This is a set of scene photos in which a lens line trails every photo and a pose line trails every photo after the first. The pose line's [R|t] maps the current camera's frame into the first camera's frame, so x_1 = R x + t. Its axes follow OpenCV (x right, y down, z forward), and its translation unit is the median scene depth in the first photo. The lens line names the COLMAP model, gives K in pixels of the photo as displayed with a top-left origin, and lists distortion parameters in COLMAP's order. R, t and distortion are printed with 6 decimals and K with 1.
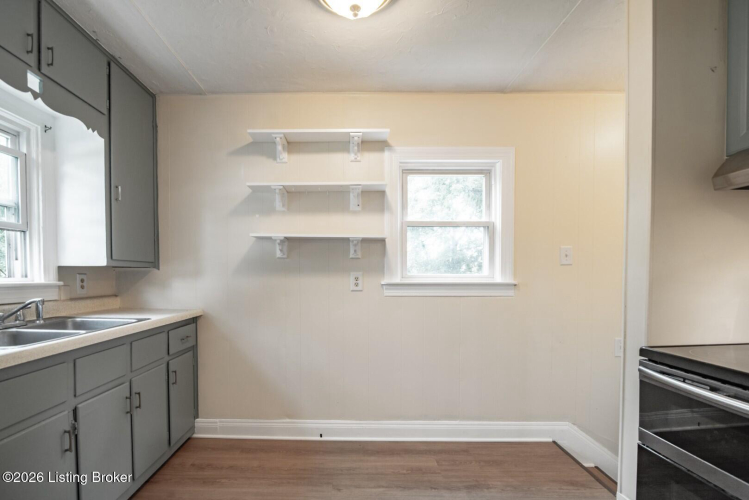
lens RADIAL K [[355.4, 0, 345.5], [0, 355.4, 289.7], [0, 0, 1]] dist [-0.017743, -0.000222]
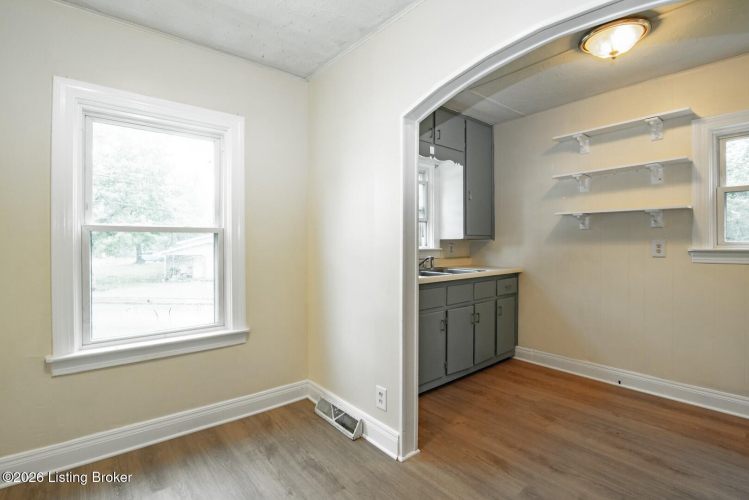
lens RADIAL K [[350.3, 0, 369.5], [0, 350.3, 247.4], [0, 0, 1]] dist [-0.025394, 0.001403]
pose [[0.644013, 0.000703, -0.765014, 0.275235], [-0.021641, 0.999616, -0.017299, 0.010980], [0.764708, 0.027696, 0.643781, -0.370579]]
